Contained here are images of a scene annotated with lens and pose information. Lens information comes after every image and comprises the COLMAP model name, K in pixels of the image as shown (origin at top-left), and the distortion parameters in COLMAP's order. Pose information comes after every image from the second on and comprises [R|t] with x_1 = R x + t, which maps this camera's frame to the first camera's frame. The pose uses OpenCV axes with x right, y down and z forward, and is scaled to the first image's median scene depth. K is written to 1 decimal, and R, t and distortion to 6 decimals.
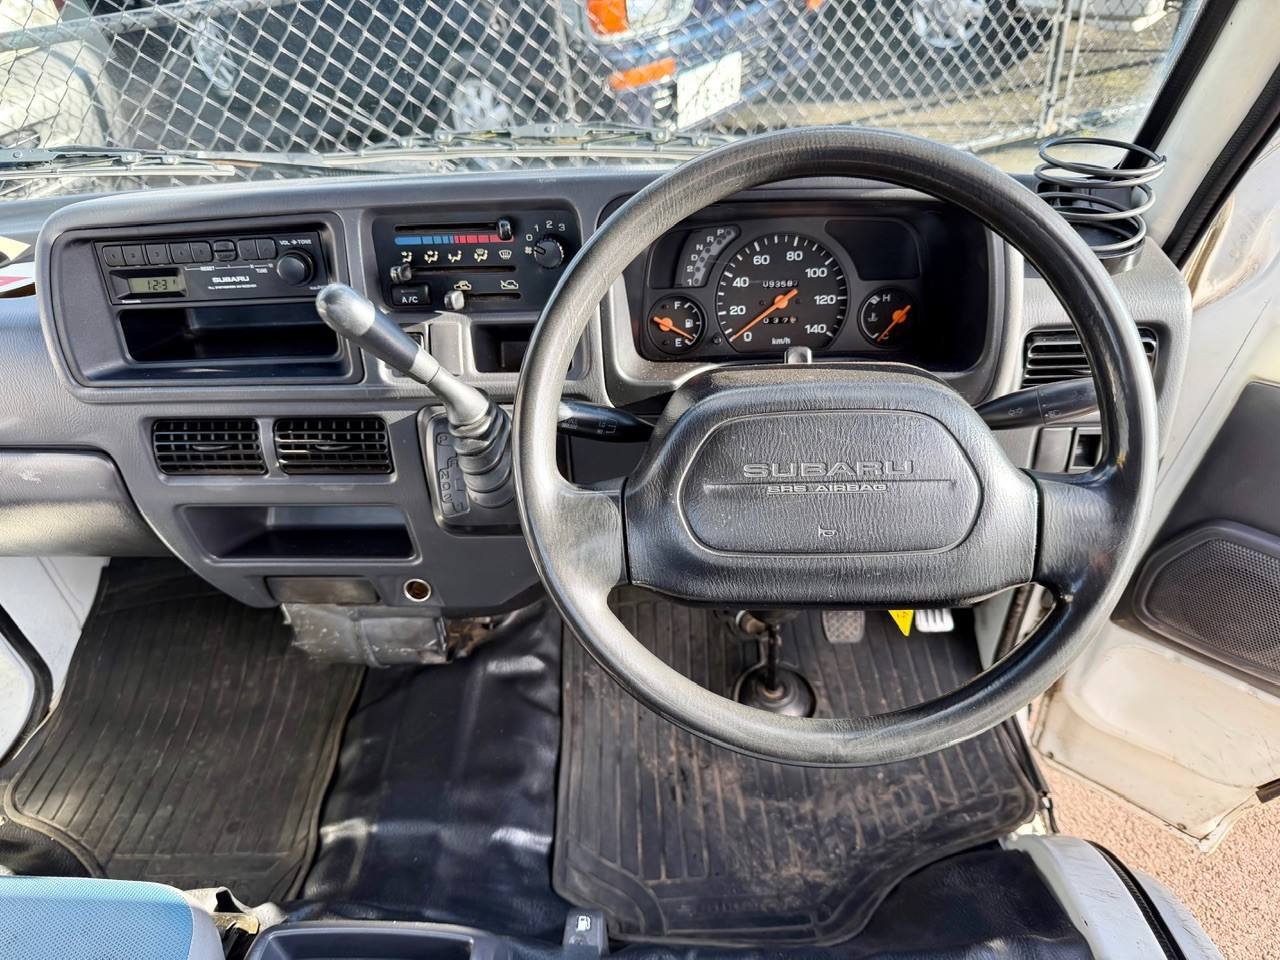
lens RADIAL K [[902.1, 0, 642.9], [0, 902.1, 483.8], [0, 0, 1]] dist [0.024193, -0.042331]
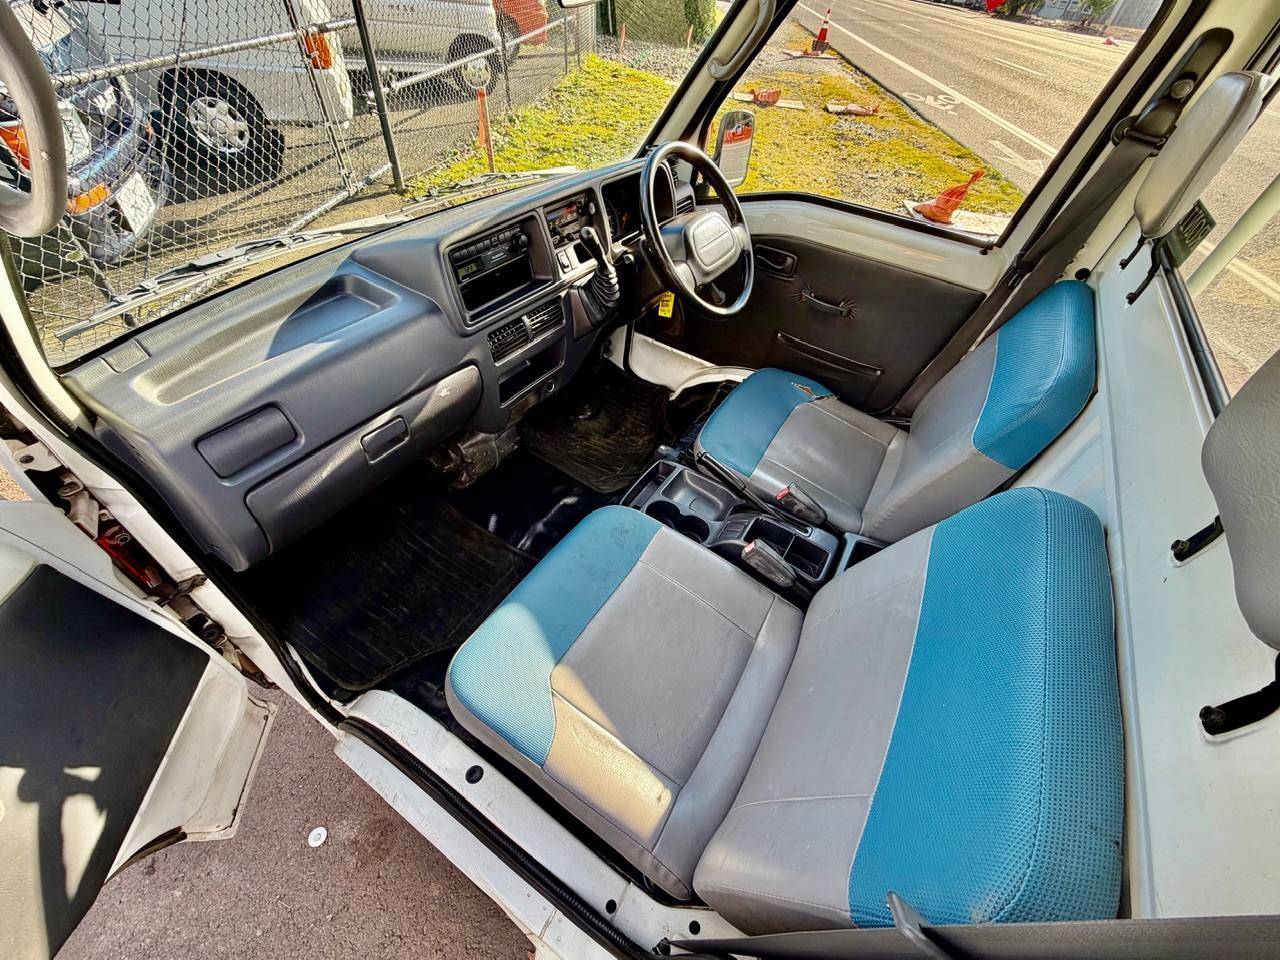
lens RADIAL K [[514.0, 0, 637.5], [0, 514.0, 476.4], [0, 0, 1]] dist [0.000987, 0.000290]
pose [[0.472605, -0.551945, 0.687024, -1.328336], [0.461303, 0.819184, 0.340789, -0.046619], [-0.750896, 0.155867, 0.641764, 0.002143]]
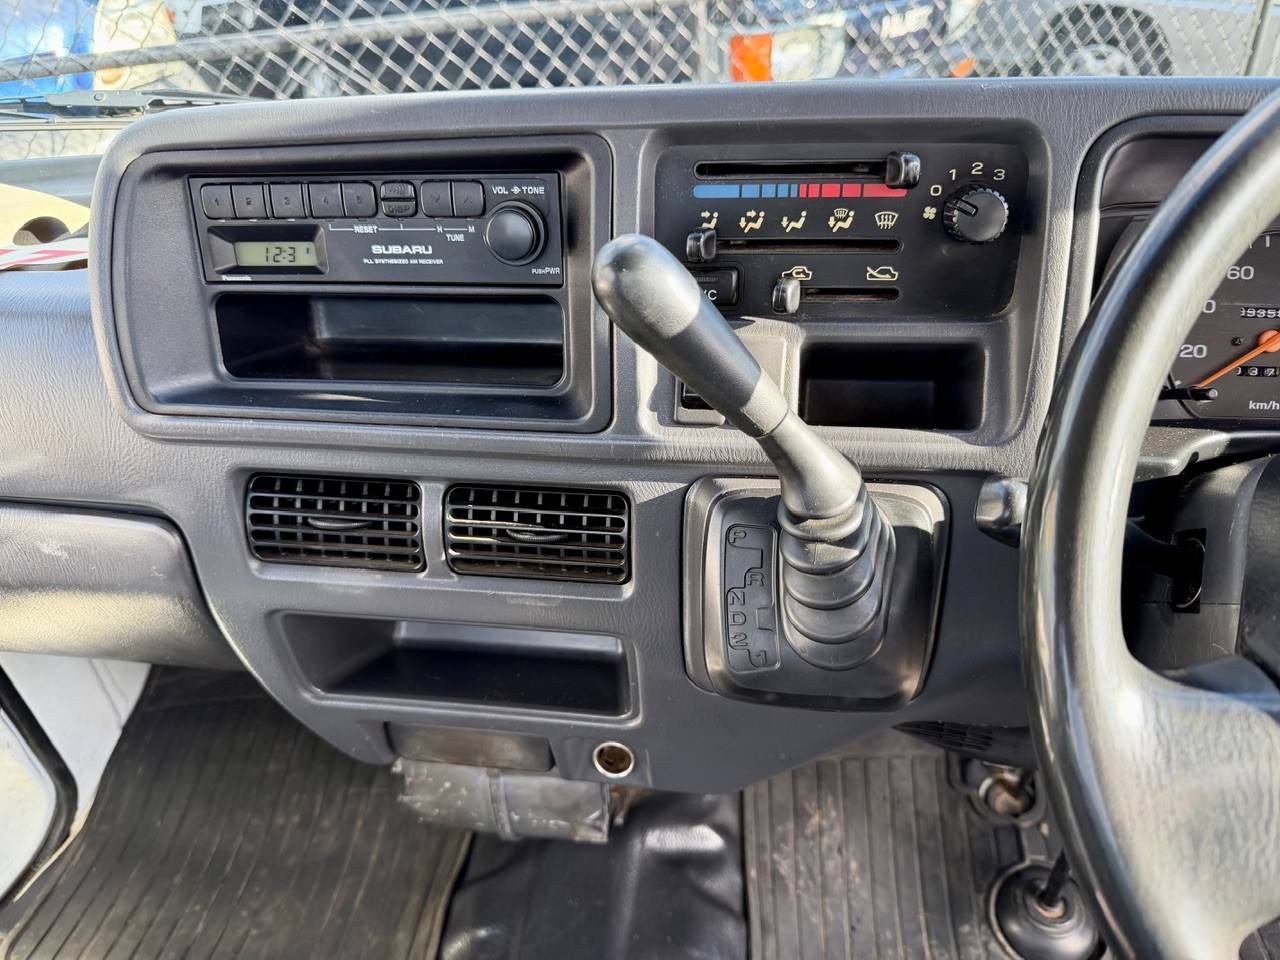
lens RADIAL K [[902.1, 0, 640.2], [0, 902.1, 489.3], [0, 0, 1]] dist [0.024193, -0.042331]
pose [[0.995815, 0.062734, -0.066463, -0.222198], [-0.067962, 0.994511, -0.079556, -0.026701], [0.061108, 0.083740, 0.994612, 0.381655]]
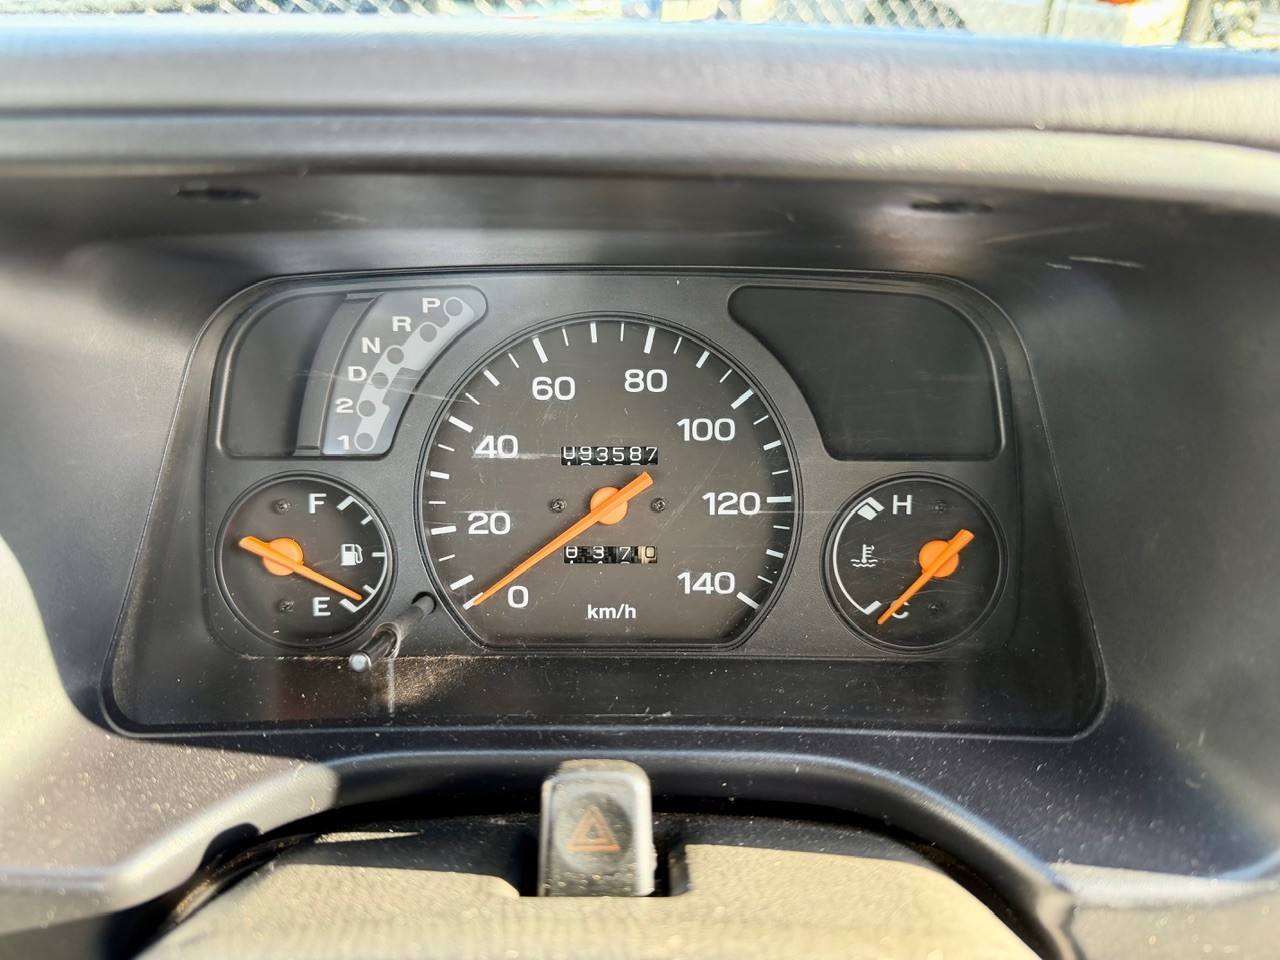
lens RADIAL K [[902.1, 0, 648.8], [0, 902.1, 471.6], [0, 0, 1]] dist [0.024193, -0.042331]
pose [[0.996653, 0.028509, 0.076614, 0.141814], [-0.018846, 0.992103, -0.124004, -0.172324], [-0.079544, 0.122145, 0.989320, 0.652434]]
